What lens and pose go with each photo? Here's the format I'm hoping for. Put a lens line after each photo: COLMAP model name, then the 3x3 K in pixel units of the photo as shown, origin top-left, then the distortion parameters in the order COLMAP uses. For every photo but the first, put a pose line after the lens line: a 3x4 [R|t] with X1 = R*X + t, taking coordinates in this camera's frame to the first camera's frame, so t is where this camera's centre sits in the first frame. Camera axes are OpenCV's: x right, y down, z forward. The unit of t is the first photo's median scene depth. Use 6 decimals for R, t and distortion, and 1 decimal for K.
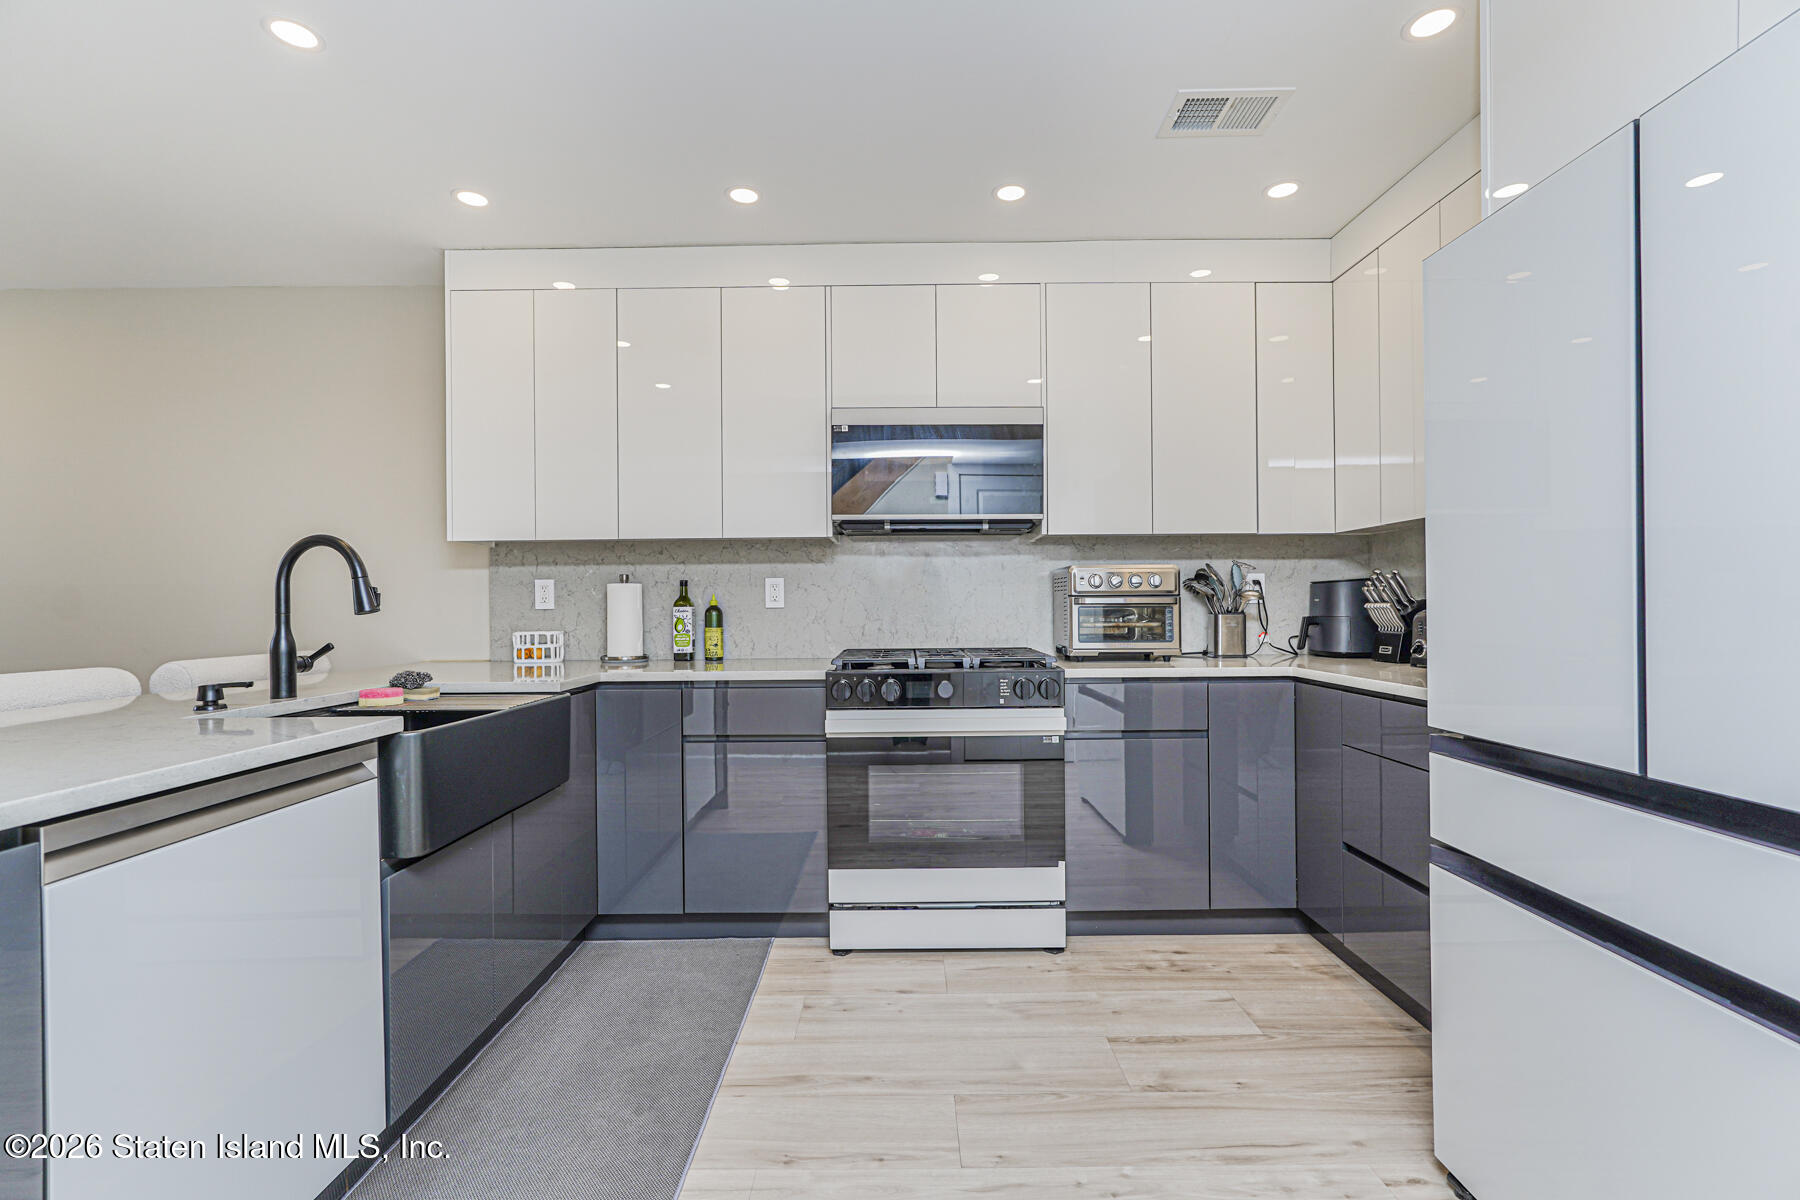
lens RADIAL K [[806.4, 0, 898.9], [0, 806.4, 606.5], [0, 0, 1]] dist [-0.018995, 0.010534]
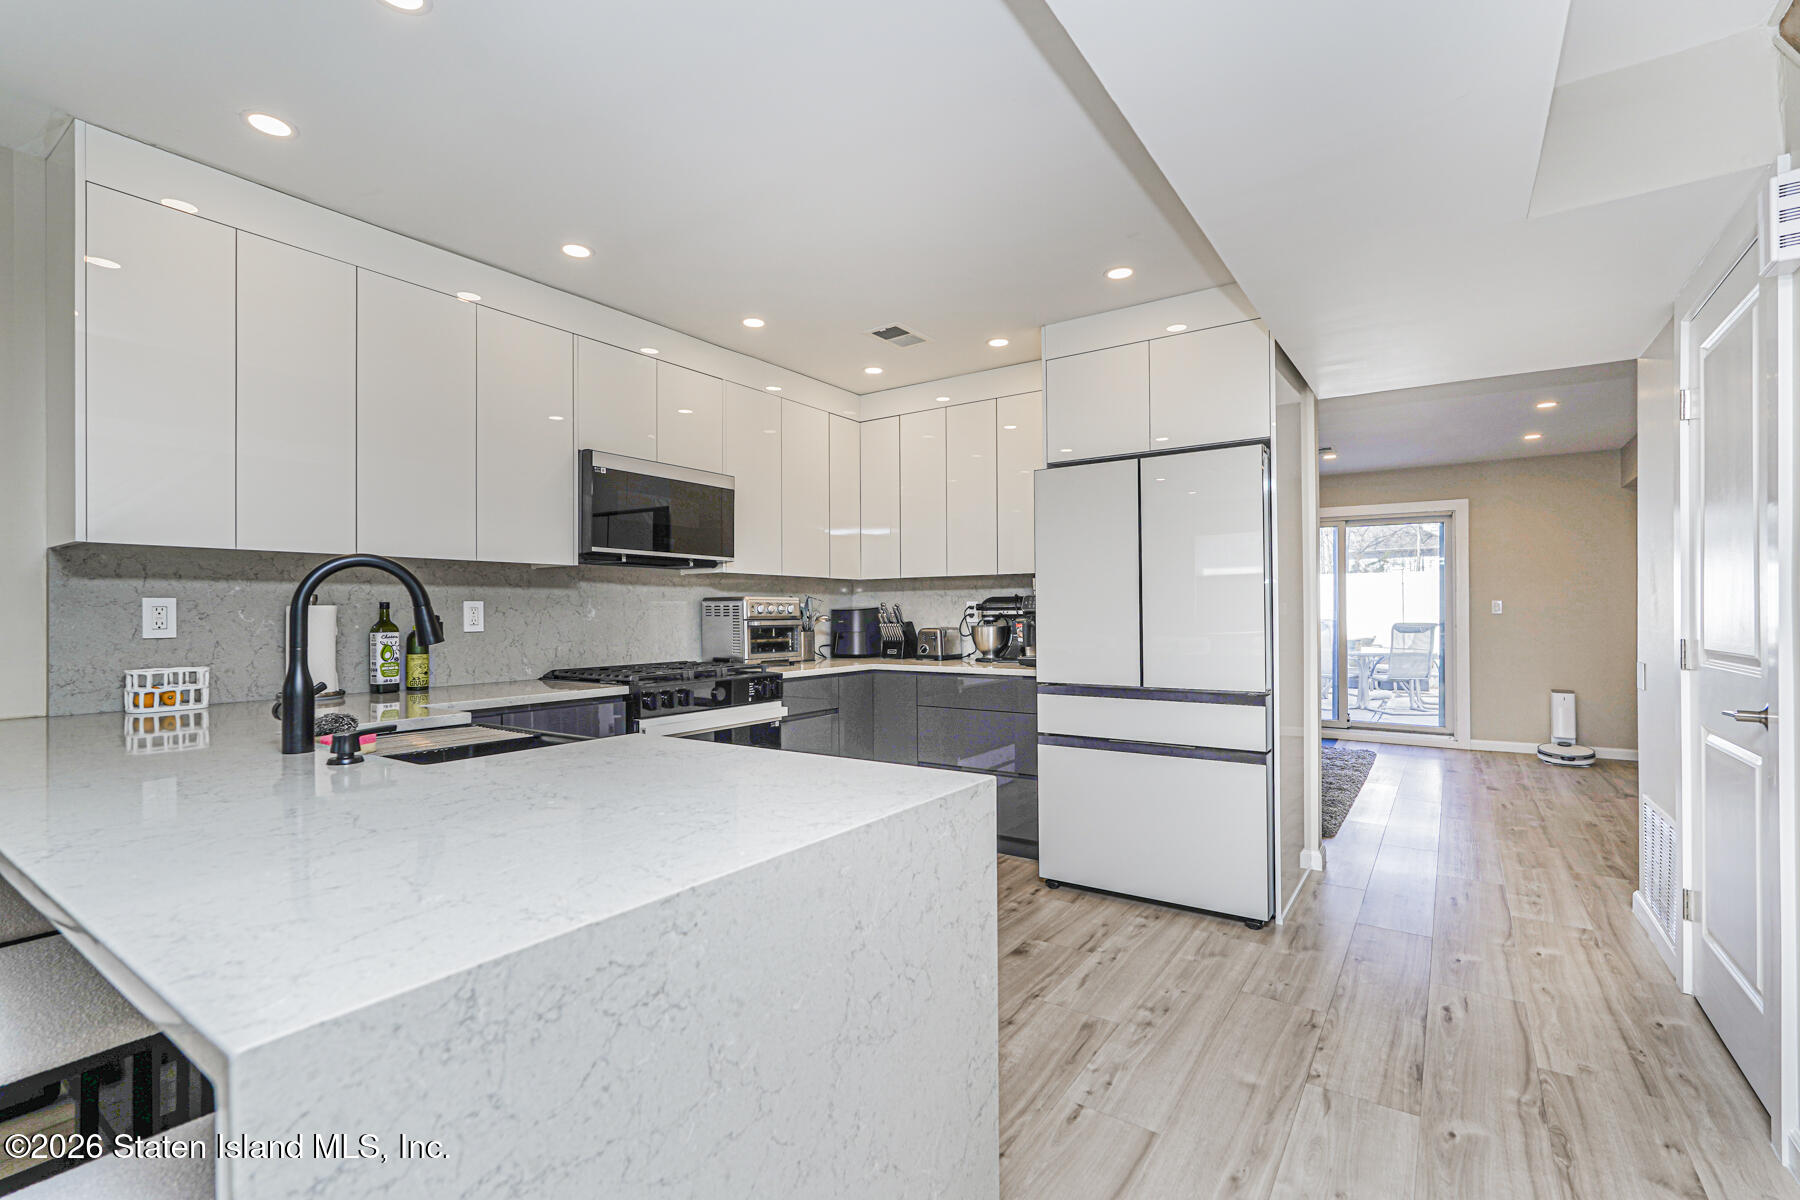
lens RADIAL K [[806.4, 0, 898.9], [0, 806.4, 606.5], [0, 0, 1]] dist [-0.018995, 0.010534]
pose [[0.566976, 0.010934, 0.823661, -0.823590], [0.004399, 0.999857, -0.016301, -0.013525], [-0.823722, 0.012865, 0.566848, 0.031275]]
